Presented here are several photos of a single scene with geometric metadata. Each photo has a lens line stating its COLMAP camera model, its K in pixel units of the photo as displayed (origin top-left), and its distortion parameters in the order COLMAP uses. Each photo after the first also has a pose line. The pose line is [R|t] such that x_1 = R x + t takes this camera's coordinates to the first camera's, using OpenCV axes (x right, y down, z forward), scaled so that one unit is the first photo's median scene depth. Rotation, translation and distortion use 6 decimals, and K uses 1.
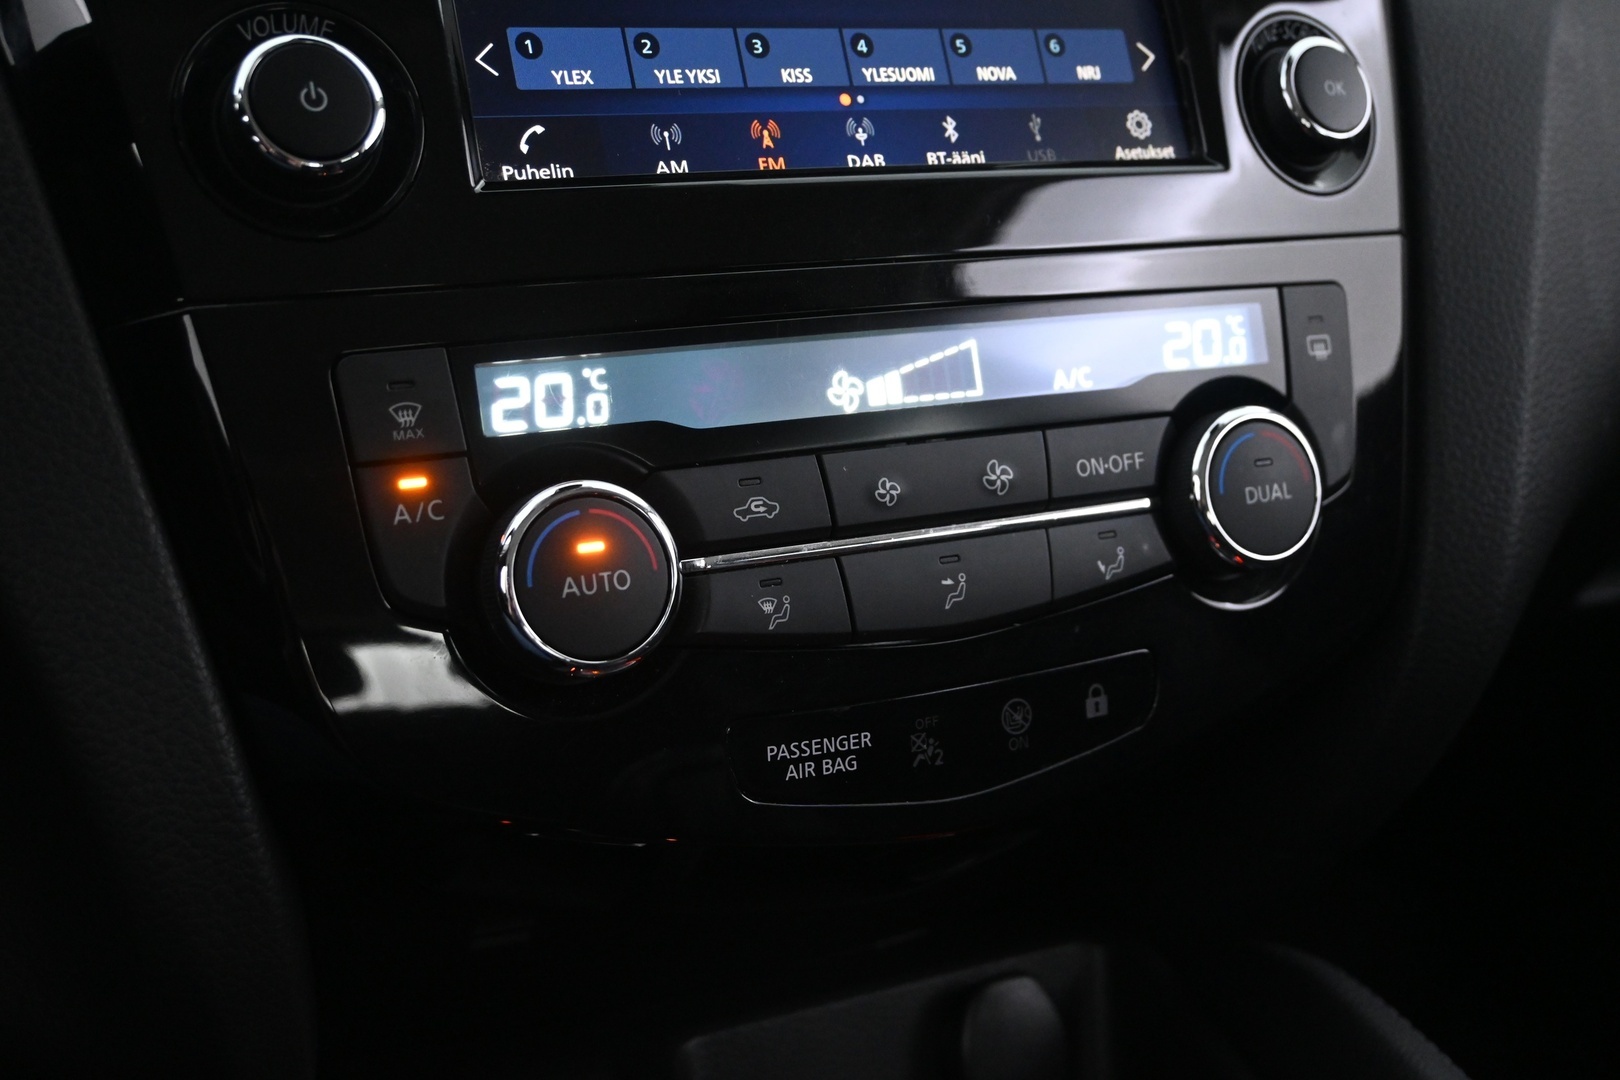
lens RADIAL K [[1928.3, 0, 805.7], [0, 1928.3, 550.1], [0, 0, 1]] dist [0.006302, 0.000000]
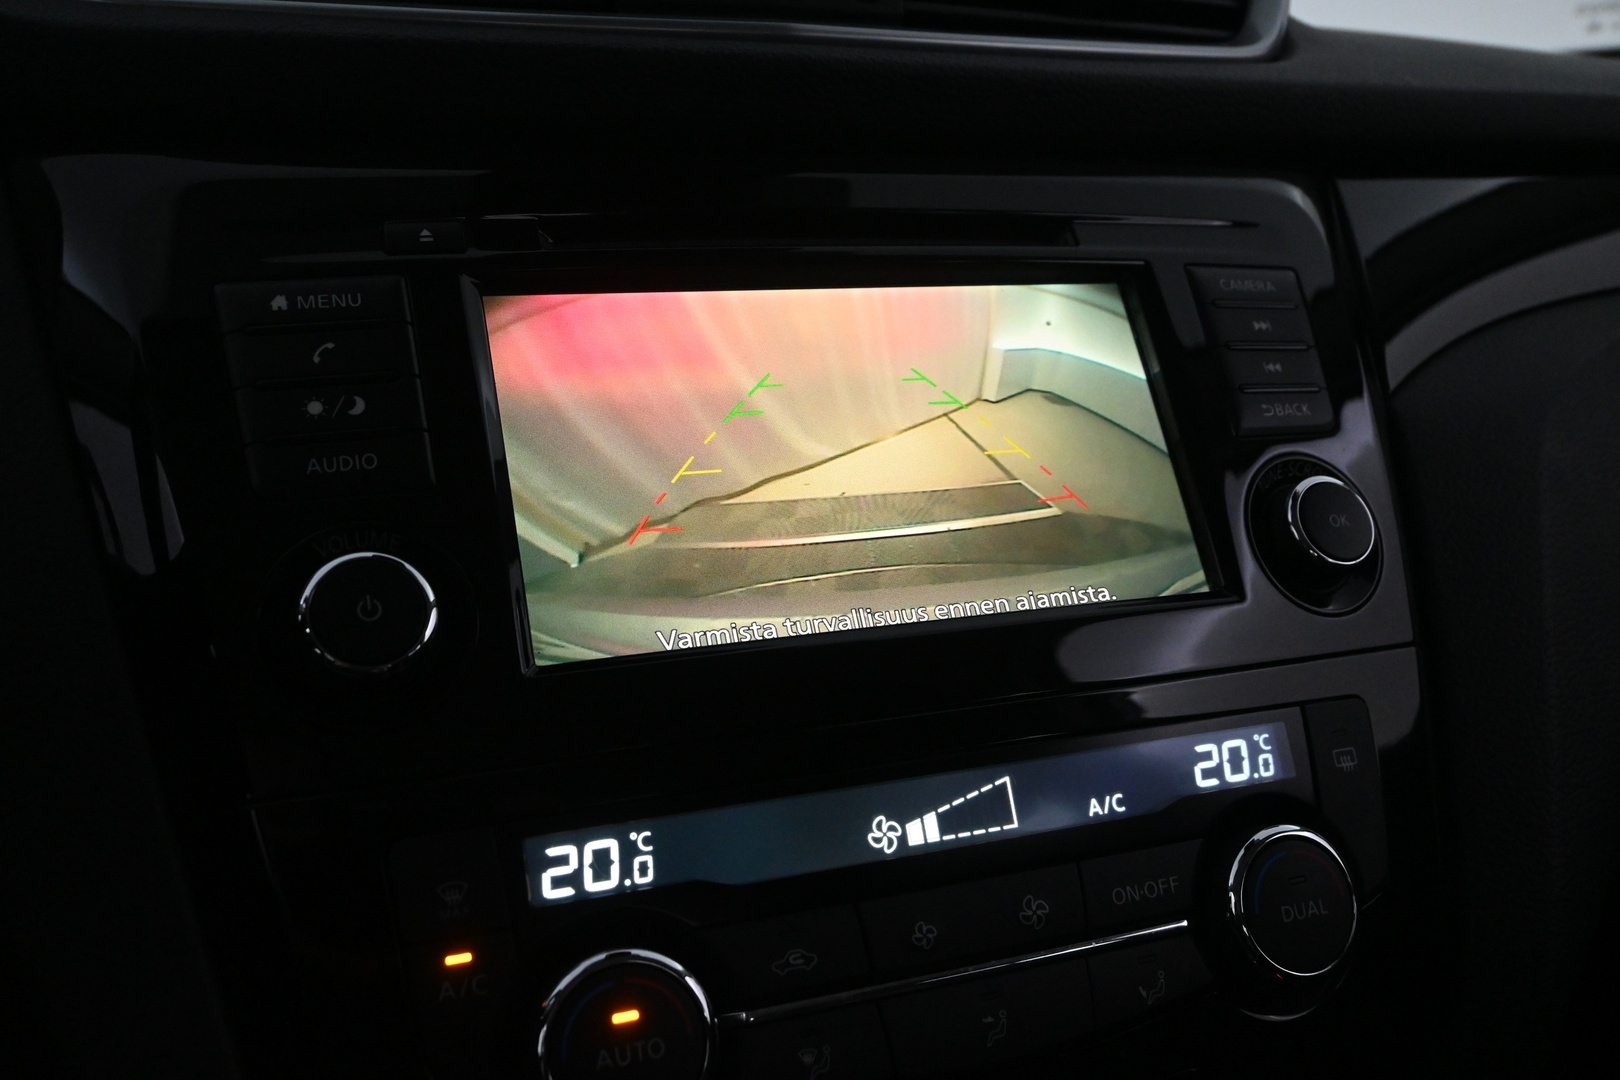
lens RADIAL K [[1419.4, 0, 811.9], [0, 1419.4, 544.1], [0, 0, 1]] dist [-0.013194, -0.001056]
pose [[0.991217, -0.046050, -0.123972, 0.087345], [0.024395, 0.984998, -0.170833, -0.109735], [0.129979, 0.166308, 0.977470, 0.200678]]
